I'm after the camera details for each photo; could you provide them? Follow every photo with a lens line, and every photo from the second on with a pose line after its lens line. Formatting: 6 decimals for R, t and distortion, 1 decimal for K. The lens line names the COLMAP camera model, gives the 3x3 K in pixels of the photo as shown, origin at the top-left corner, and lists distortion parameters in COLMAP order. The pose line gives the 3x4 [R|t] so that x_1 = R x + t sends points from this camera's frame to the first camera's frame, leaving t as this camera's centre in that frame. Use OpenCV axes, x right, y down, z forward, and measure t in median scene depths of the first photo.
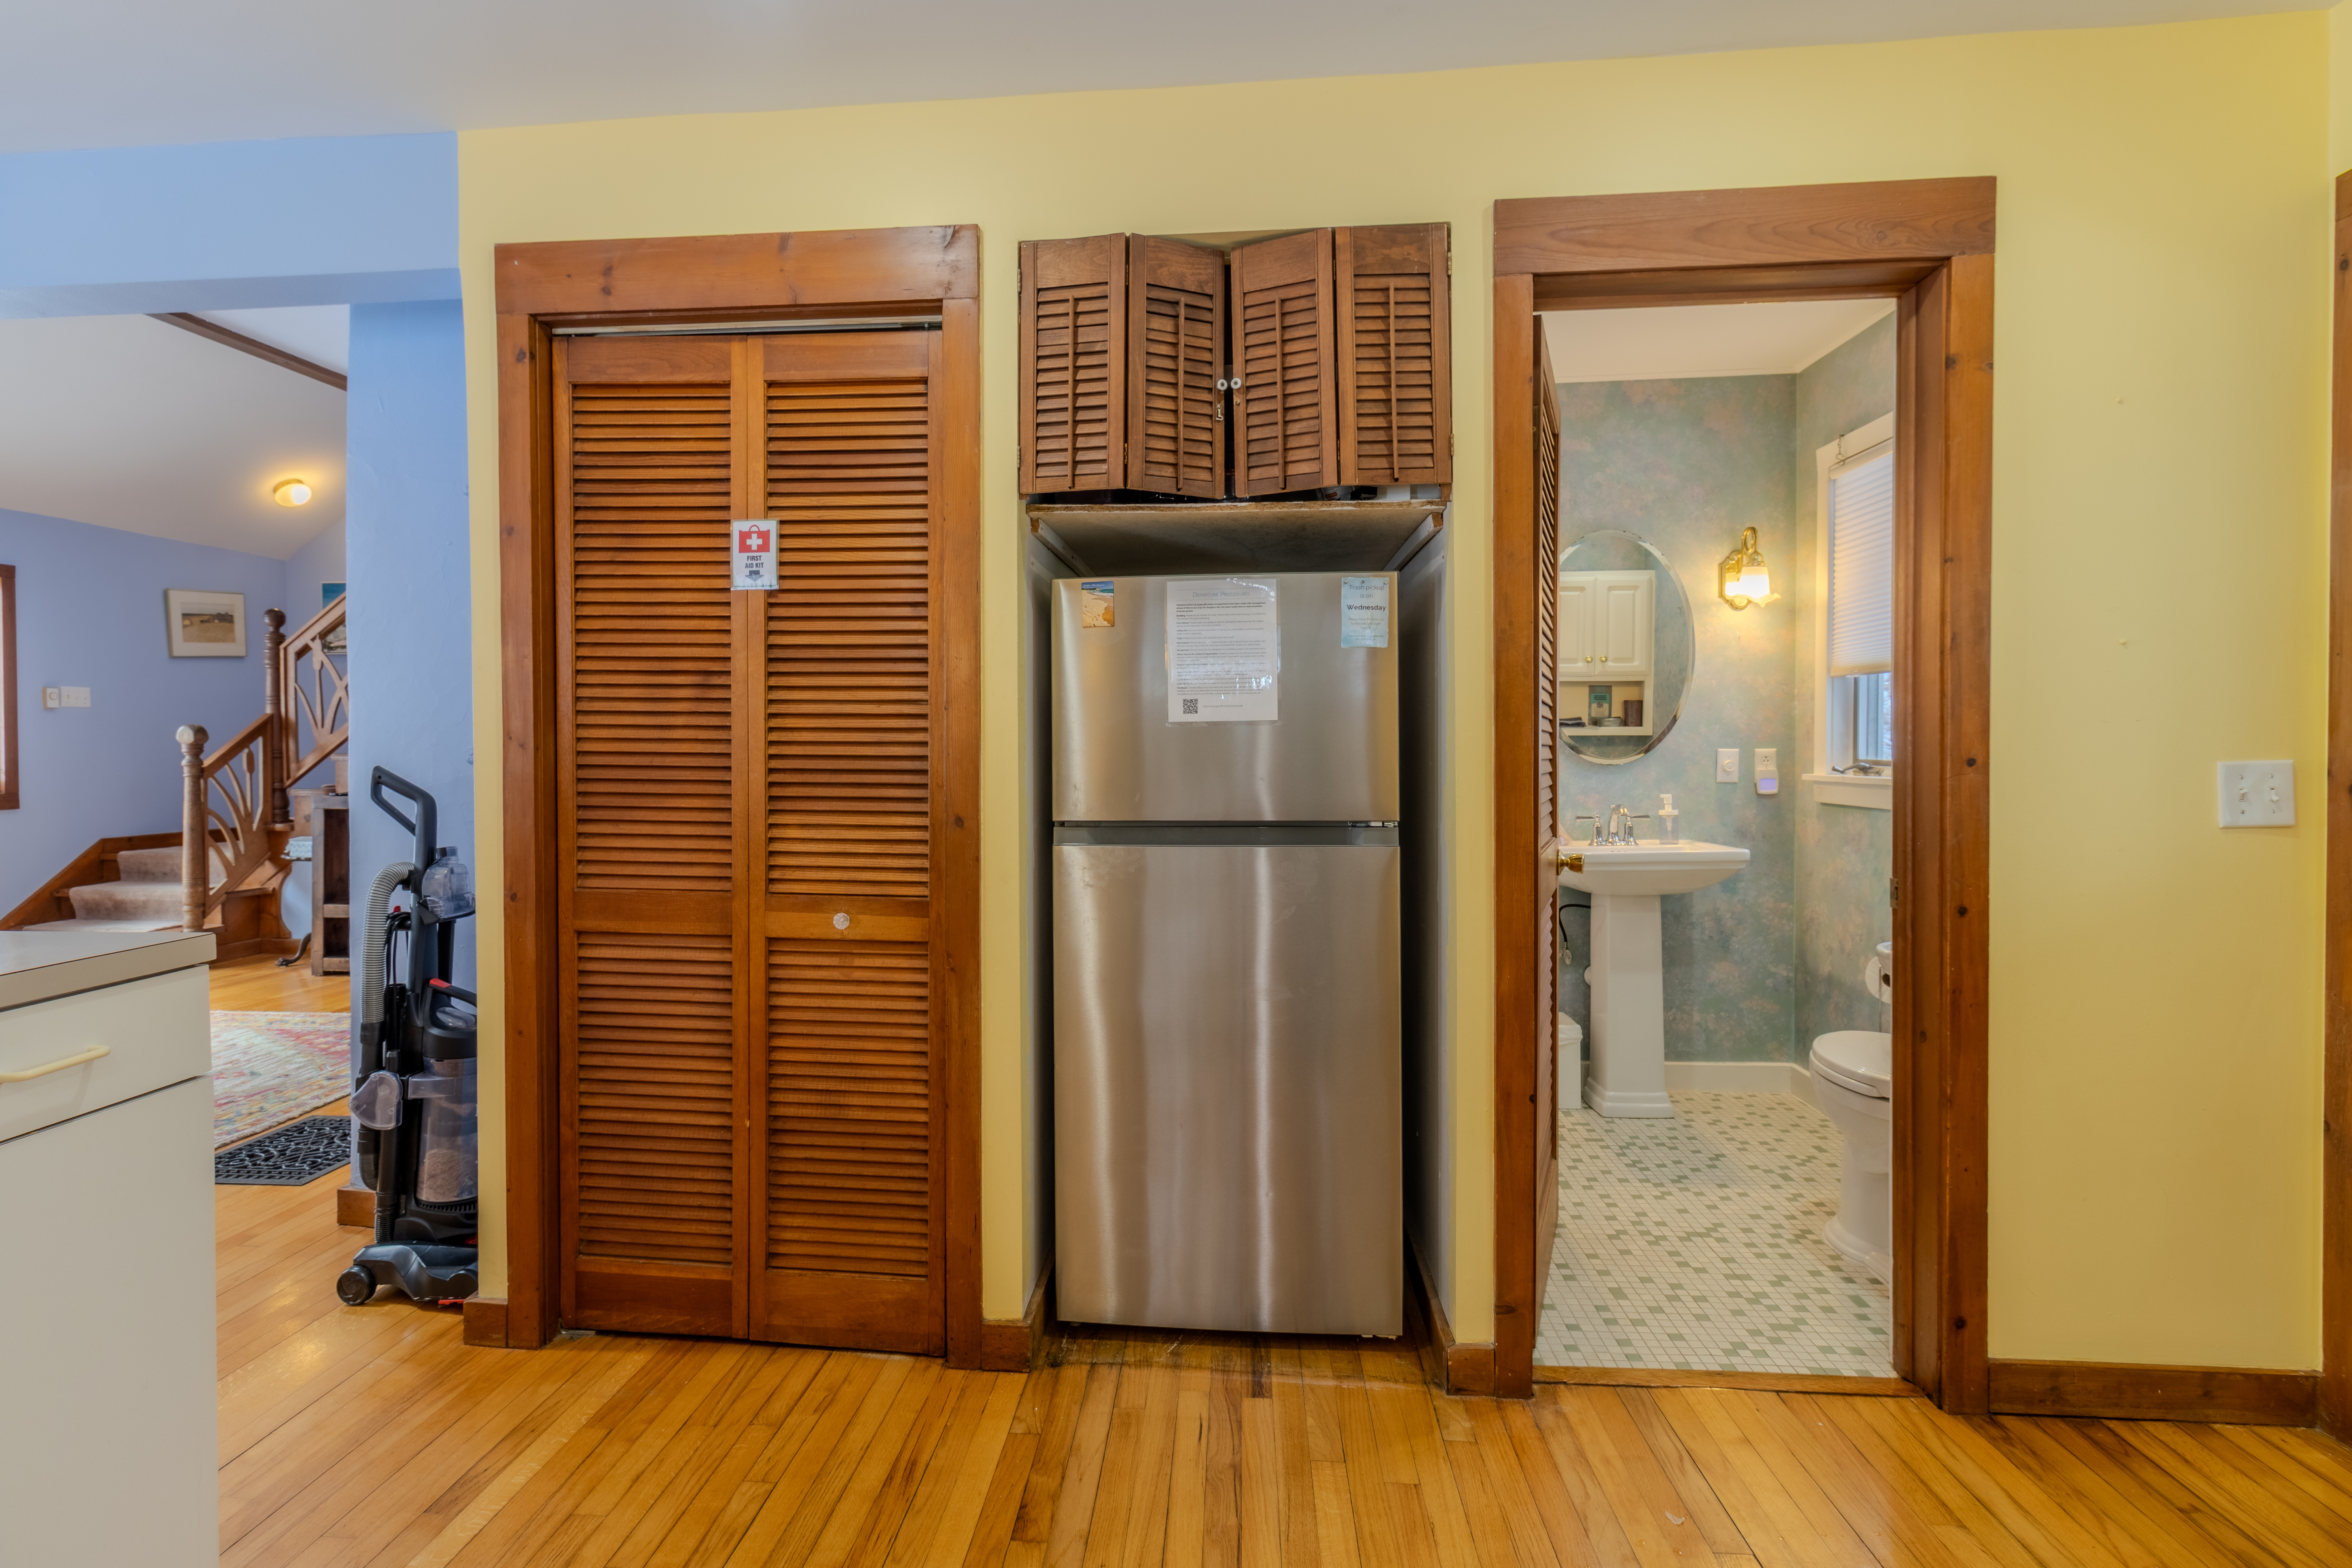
lens RADIAL K [[1142.5, 0, 1137.2], [0, 1142.5, 762.6], [0, 0, 1]] dist [0.000086, 0.000320]
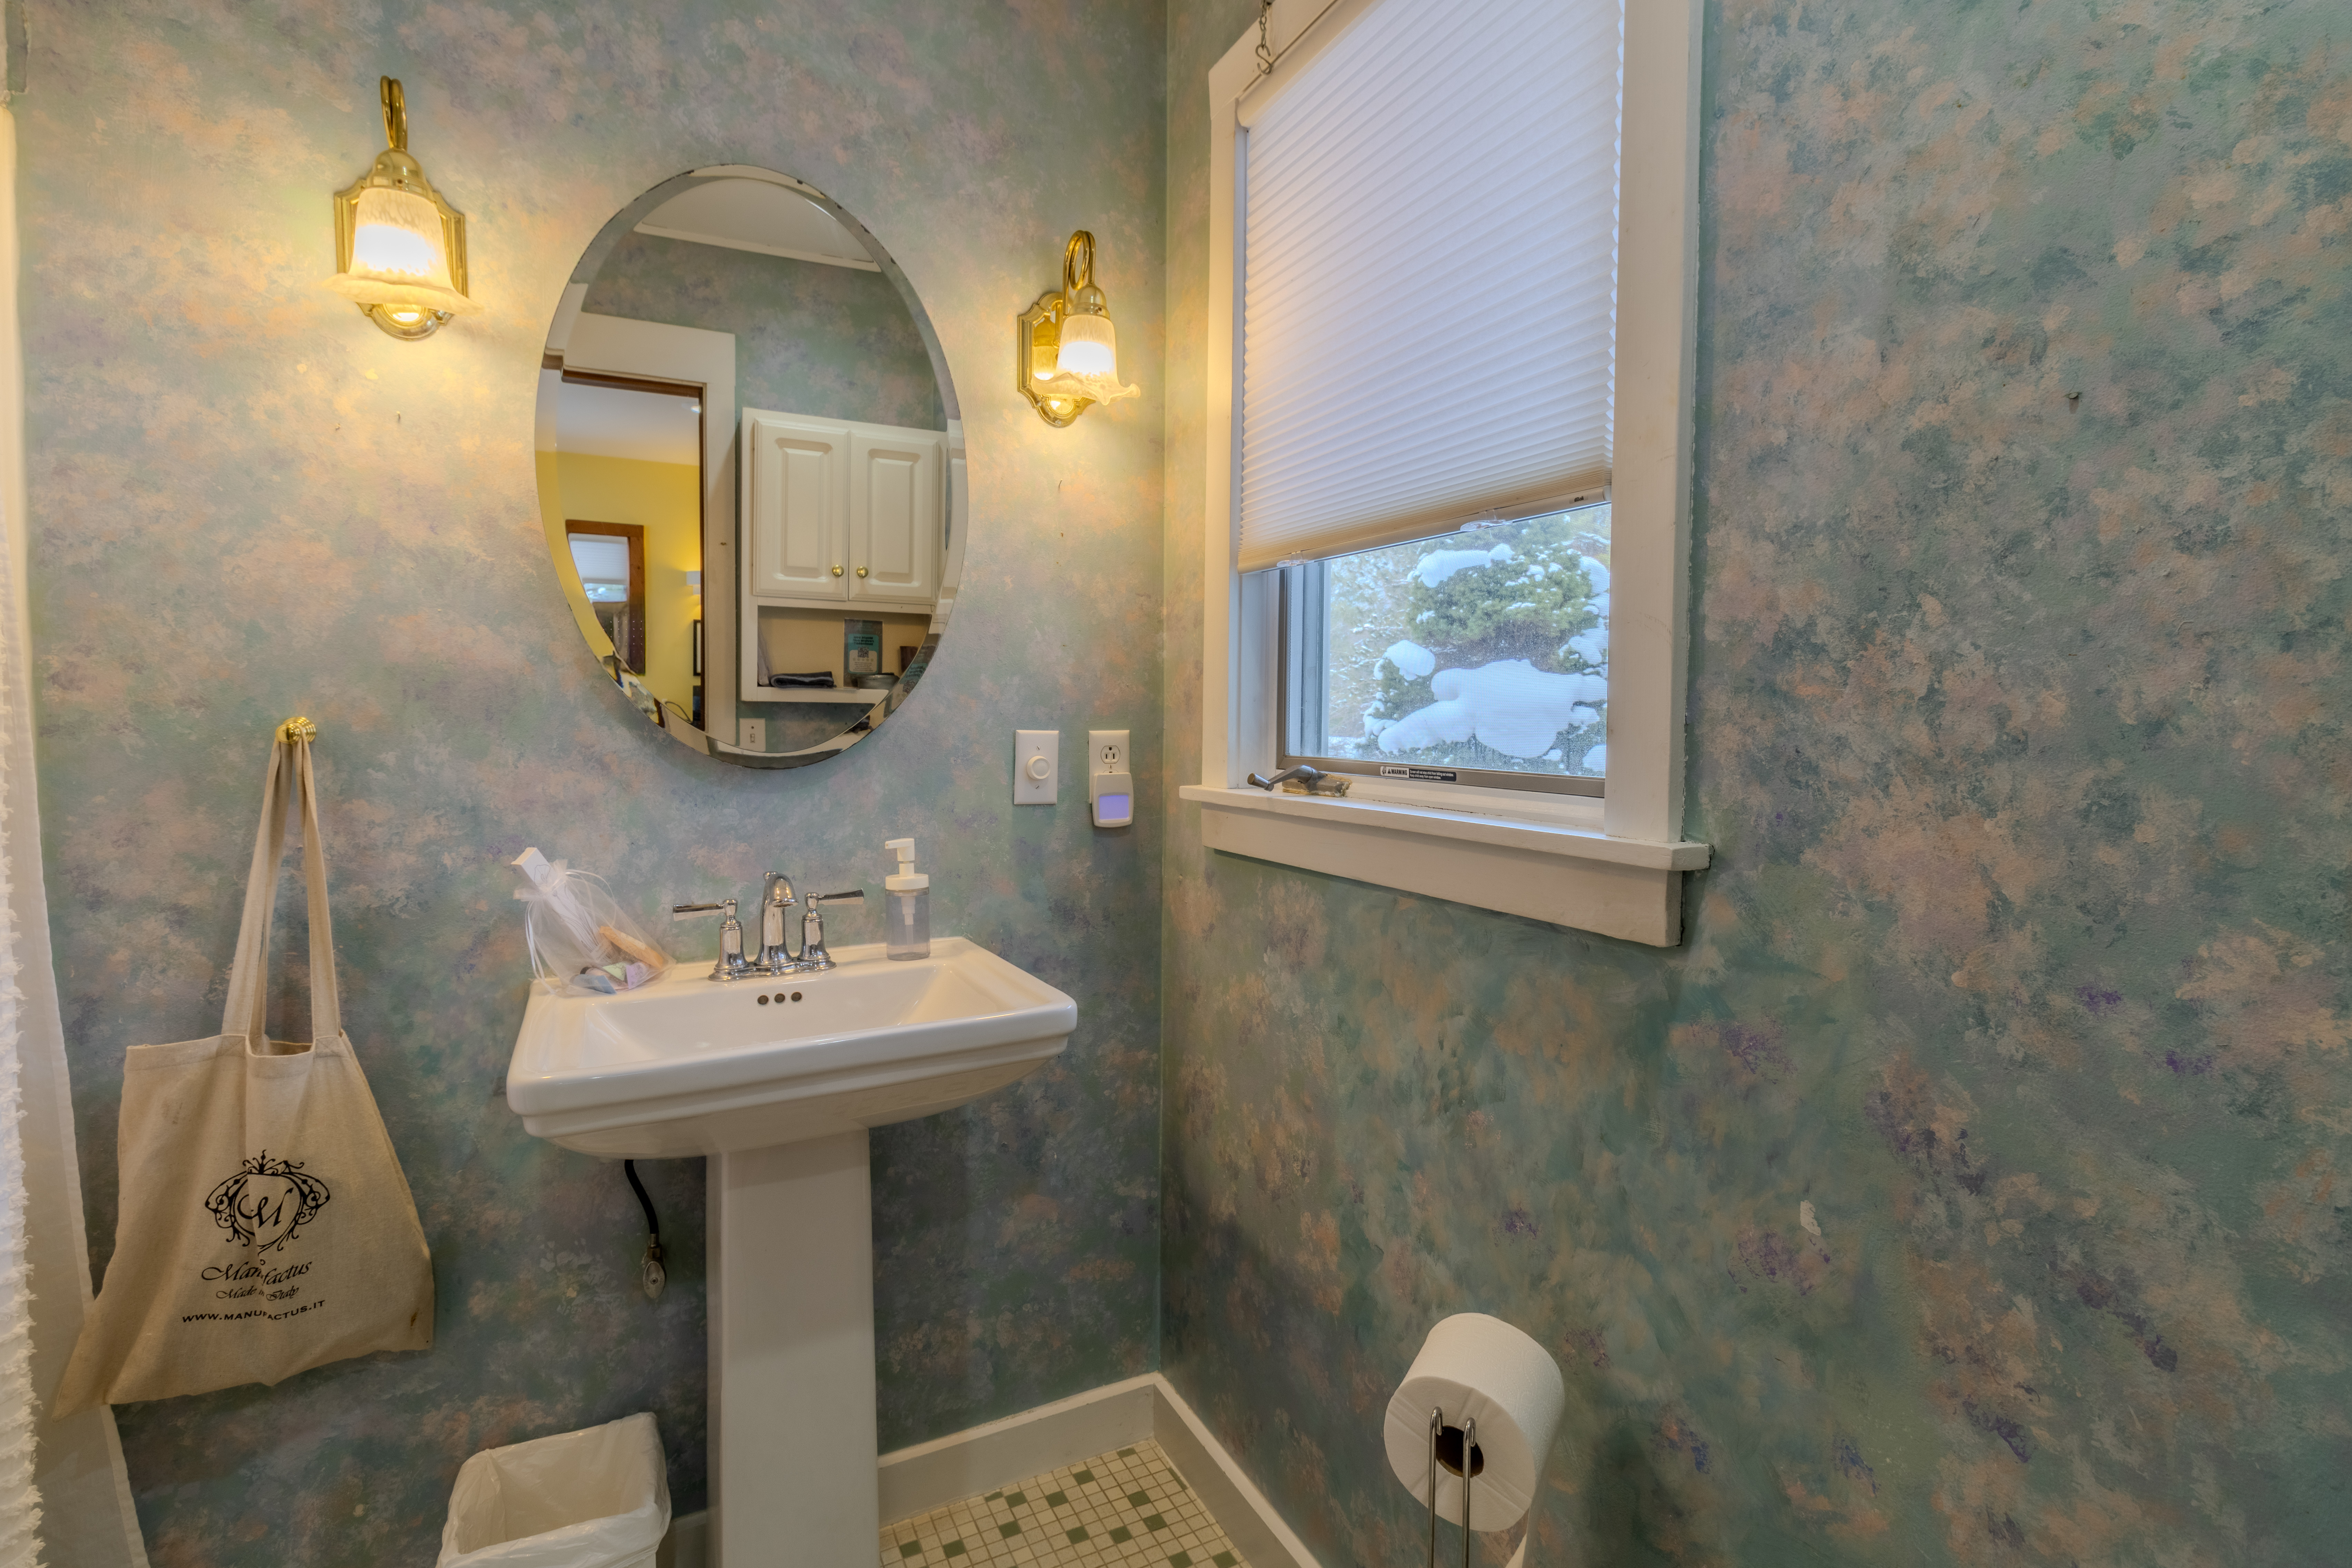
lens RADIAL K [[1108.2, 0, 1169.1], [0, 1108.2, 759.0], [0, 0, 1]] dist [-0.000365, -0.000330]
pose [[0.843942, -0.009942, 0.536342, 0.325516], [-0.001839, 0.999769, 0.021426, -0.010125], [-0.536431, -0.019069, 0.843728, 0.601265]]
